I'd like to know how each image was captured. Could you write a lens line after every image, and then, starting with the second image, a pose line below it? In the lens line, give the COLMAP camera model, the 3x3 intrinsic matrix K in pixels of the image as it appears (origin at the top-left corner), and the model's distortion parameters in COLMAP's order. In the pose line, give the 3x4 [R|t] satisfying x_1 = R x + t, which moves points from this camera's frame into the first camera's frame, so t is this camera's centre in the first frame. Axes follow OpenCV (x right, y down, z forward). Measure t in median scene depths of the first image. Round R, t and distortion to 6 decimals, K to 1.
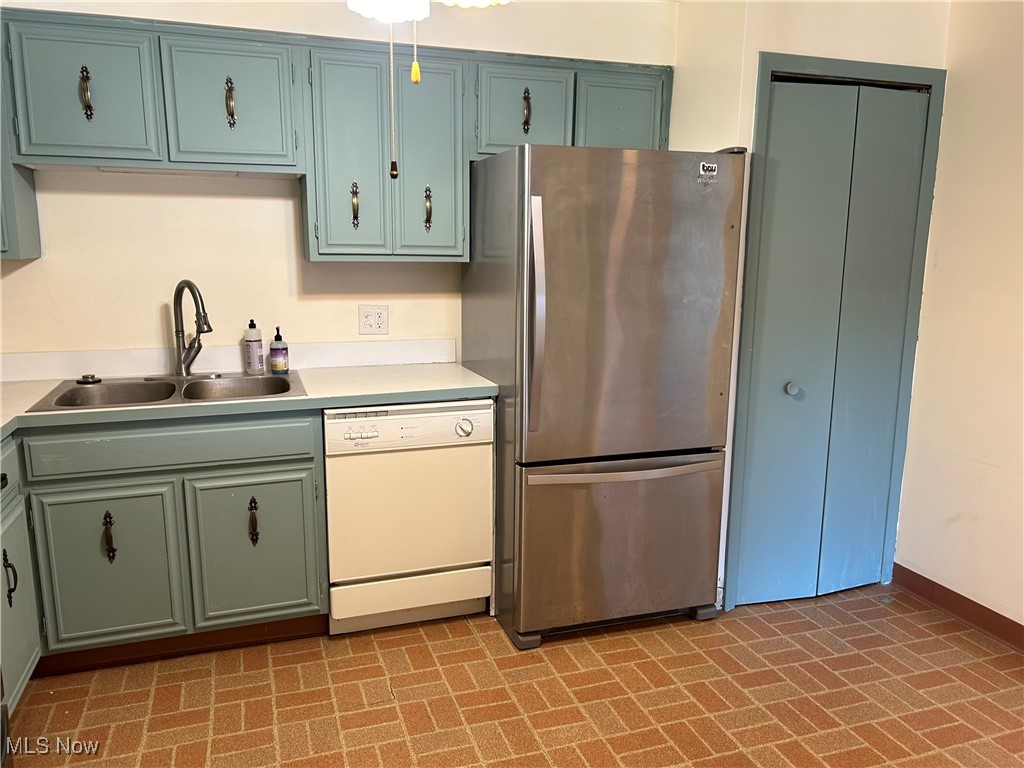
lens RADIAL K [[734.1, 0, 514.9], [0, 734.1, 390.5], [0, 0, 1]] dist [-0.010083, -0.003450]
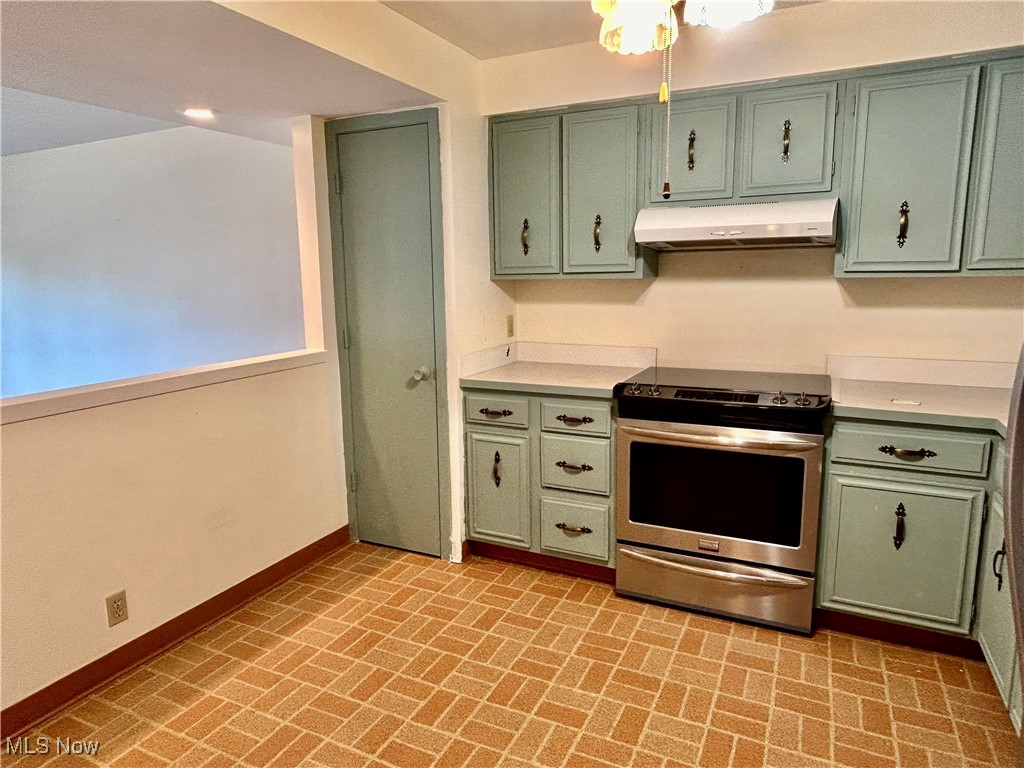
lens RADIAL K [[627.0, 0, 511.5], [0, 627.0, 376.6], [0, 0, 1]] dist [0.002393, -0.000175]
pose [[0.681824, 0.096642, -0.725104, 0.353743], [-0.113392, 0.993216, 0.025752, -0.019375], [0.722674, 0.064663, 0.688158, 0.145516]]
